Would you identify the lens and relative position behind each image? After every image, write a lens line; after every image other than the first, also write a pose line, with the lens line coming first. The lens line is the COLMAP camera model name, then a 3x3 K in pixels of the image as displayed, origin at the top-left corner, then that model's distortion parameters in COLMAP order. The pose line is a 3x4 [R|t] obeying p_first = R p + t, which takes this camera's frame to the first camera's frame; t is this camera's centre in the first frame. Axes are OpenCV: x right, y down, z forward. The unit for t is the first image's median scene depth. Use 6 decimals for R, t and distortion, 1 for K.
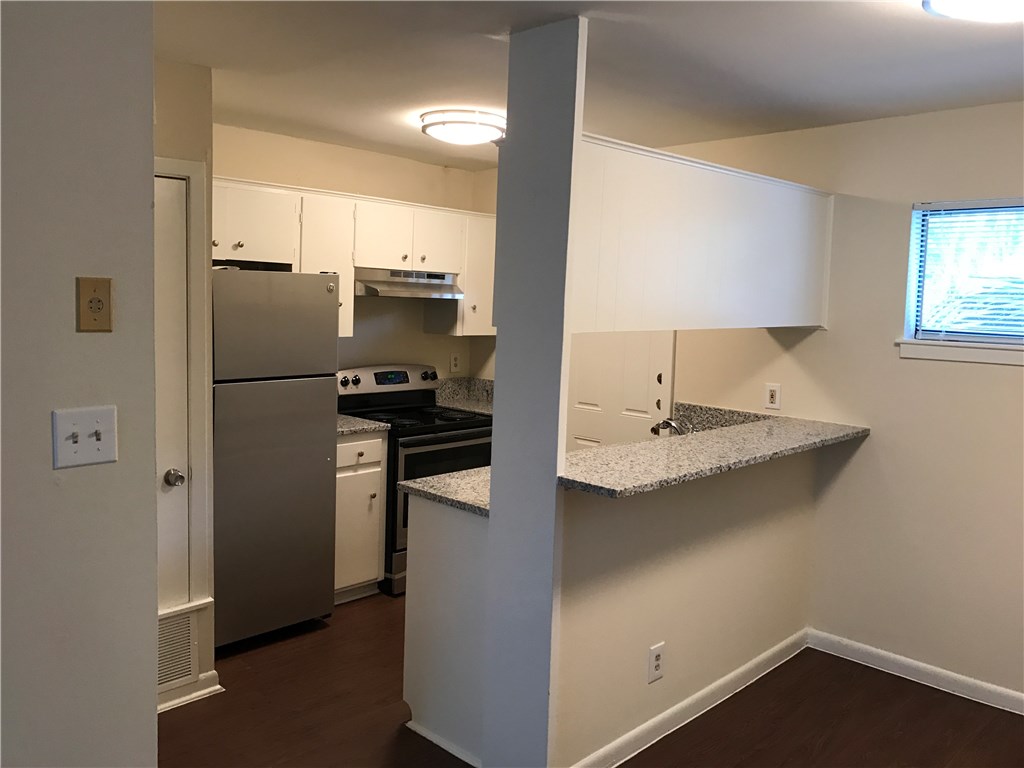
lens RADIAL K [[827.4, 0, 512.0], [0, 827.4, 384.0], [0, 0, 1]] dist [0.045639, -0.111990]
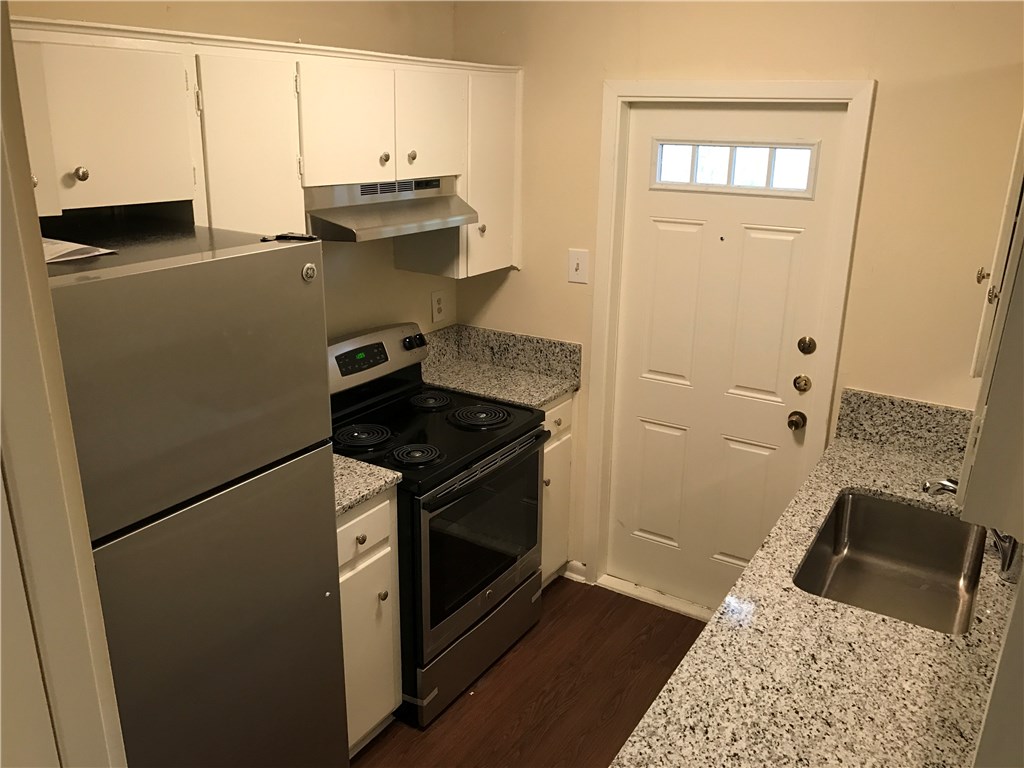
lens RADIAL K [[814.7, 0, 512.0], [0, 814.7, 384.0], [0, 0, 1]] dist [-0.005906, -0.002321]
pose [[0.978193, -0.081714, 0.190950, -0.160094], [0.038046, 0.974297, 0.222032, -0.122066], [-0.204185, -0.209926, 0.956159, 0.423790]]
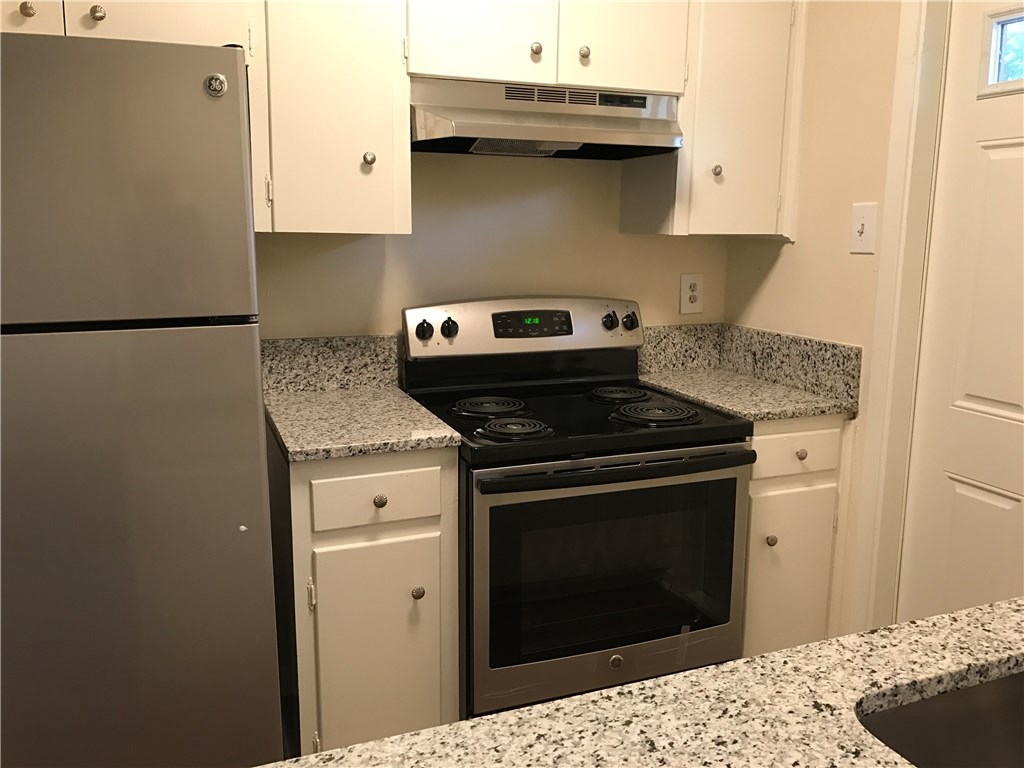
lens RADIAL K [[827.4, 0, 512.0], [0, 827.4, 384.0], [0, 0, 1]] dist [0.045639, -0.111990]
pose [[0.907369, 0.050673, -0.417270, 0.051367], [-0.018731, 0.996595, 0.080296, -0.011515], [0.419918, -0.065043, 0.905228, 0.573225]]
